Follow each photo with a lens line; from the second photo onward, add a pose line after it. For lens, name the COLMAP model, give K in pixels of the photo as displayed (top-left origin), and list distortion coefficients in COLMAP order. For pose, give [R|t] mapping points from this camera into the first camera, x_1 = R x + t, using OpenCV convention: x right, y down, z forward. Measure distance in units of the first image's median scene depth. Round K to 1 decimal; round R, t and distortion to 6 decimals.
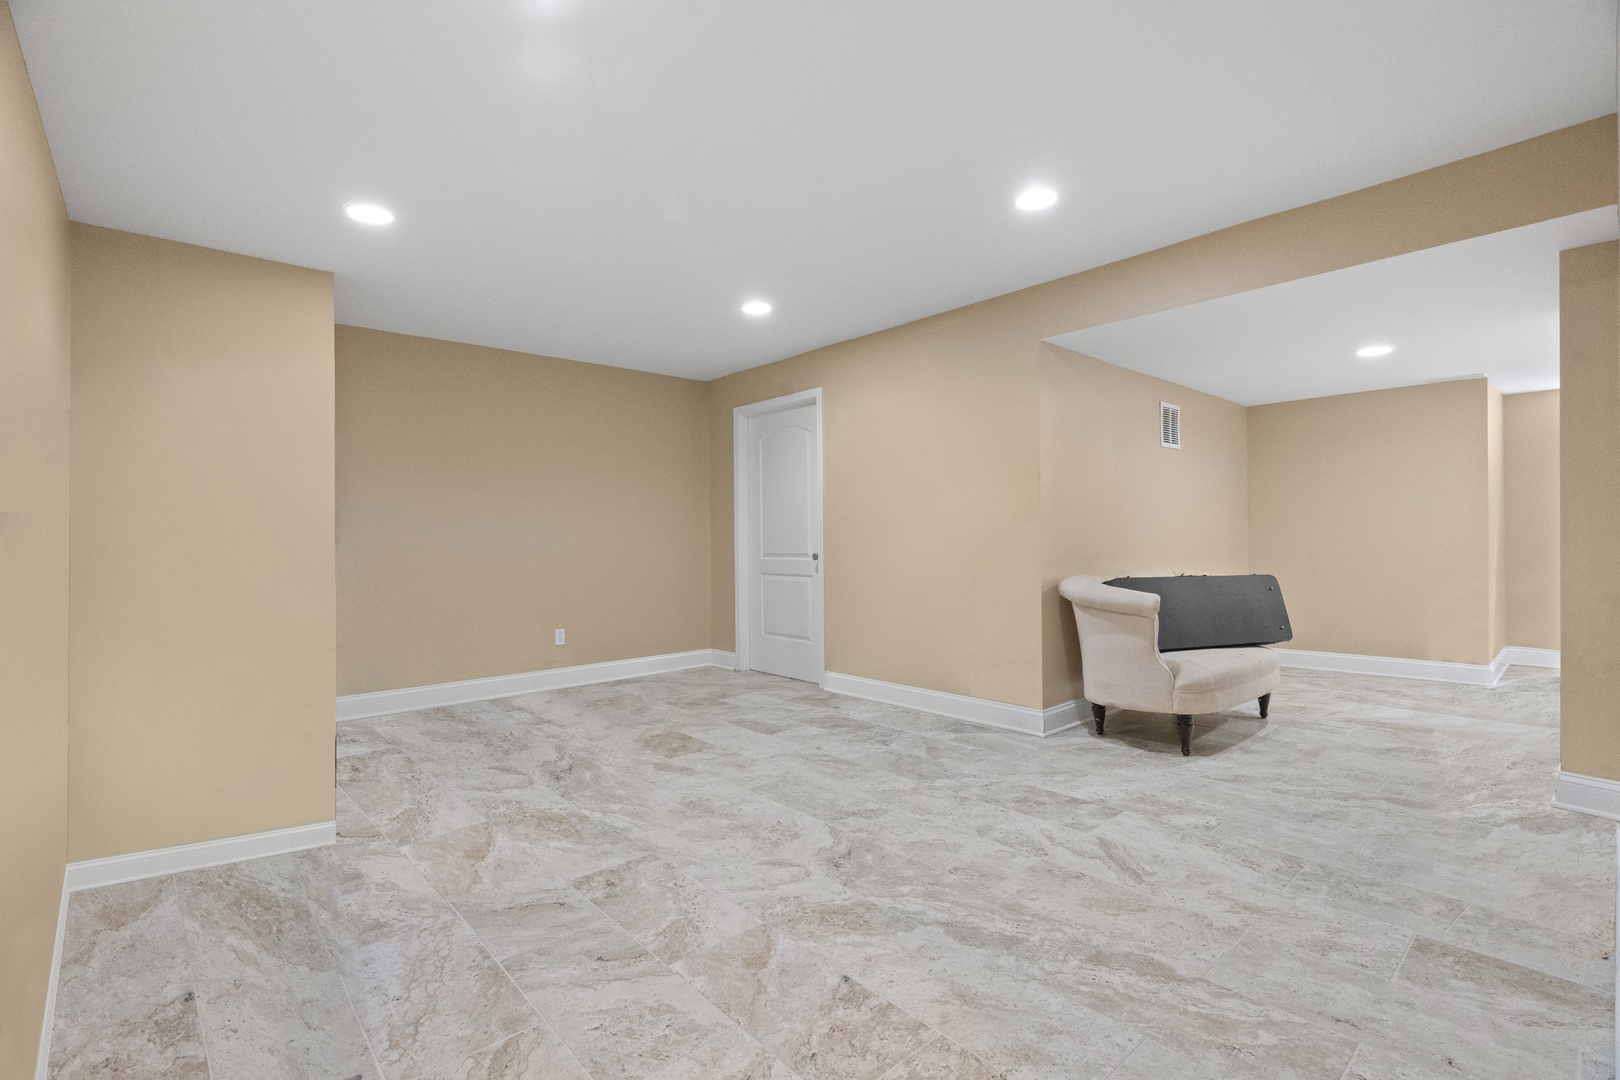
lens RADIAL K [[730.3, 0, 810.0], [0, 730.3, 540.0], [0, 0, 1]] dist [-0.000857, 0.000943]
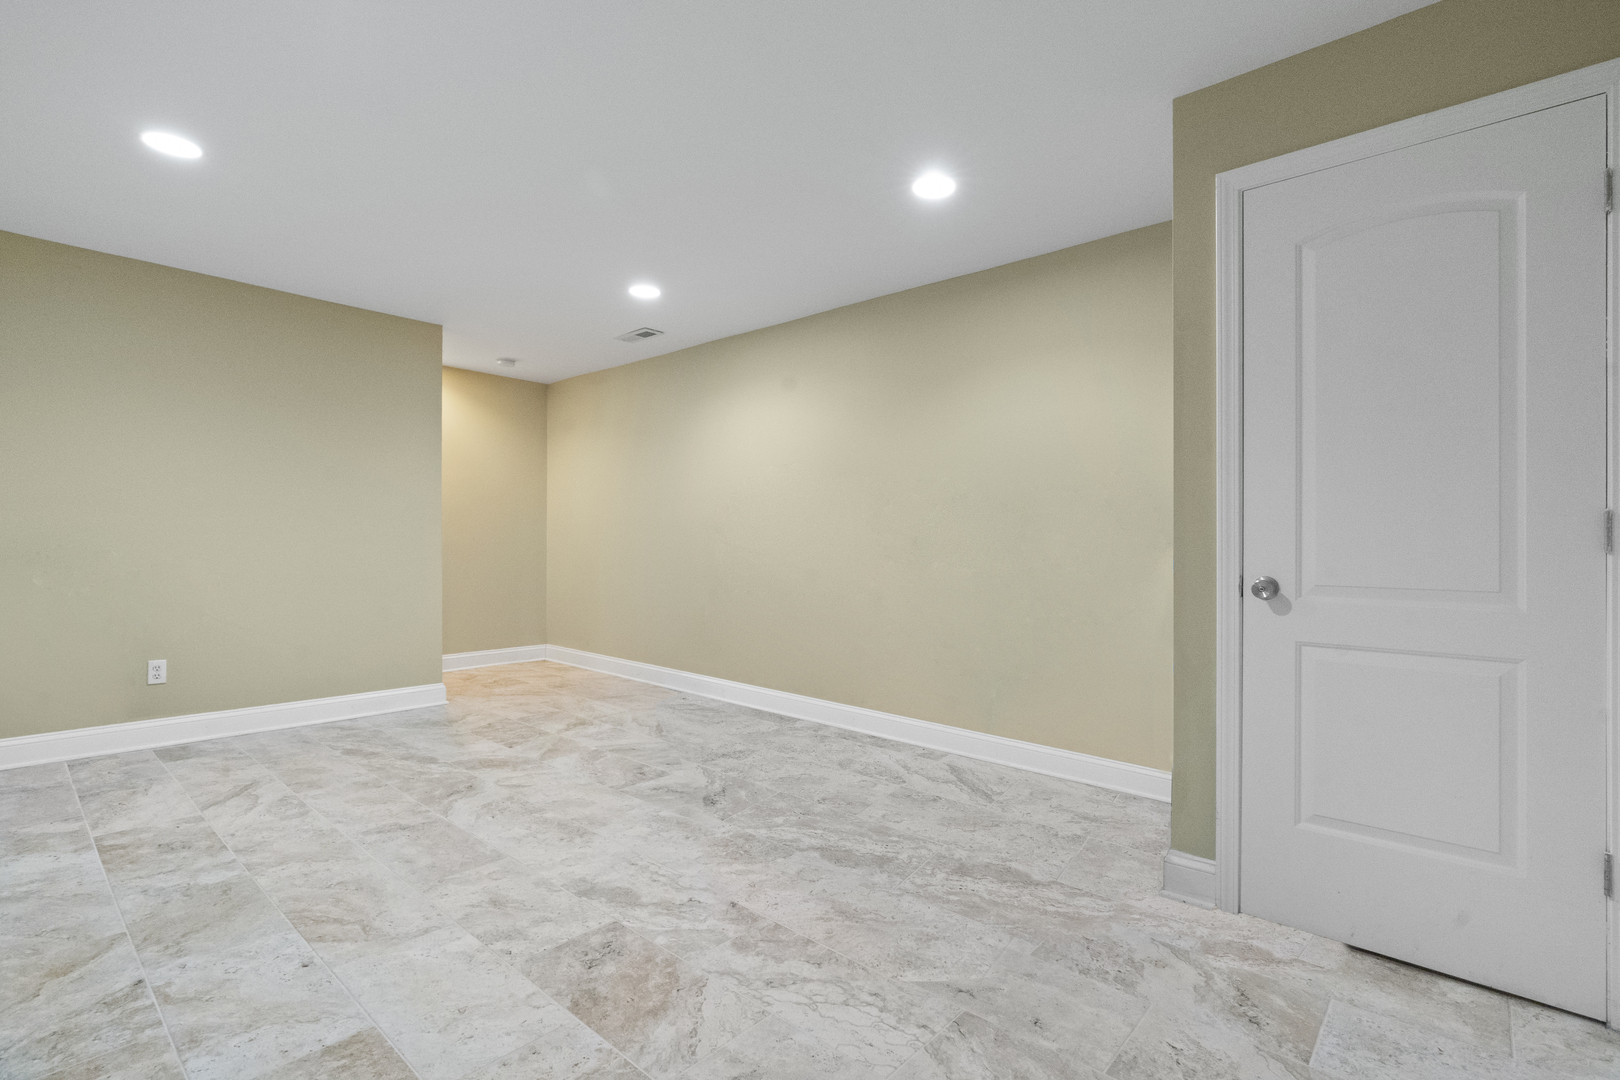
lens RADIAL K [[730.3, 0, 810.0], [0, 730.3, 540.0], [0, 0, 1]] dist [-0.000857, 0.000943]
pose [[-0.992622, 0.005864, -0.121106, -0.336876], [0.005745, 0.999983, 0.001334, 0.002989], [0.121112, 0.000629, -0.992639, 1.936751]]
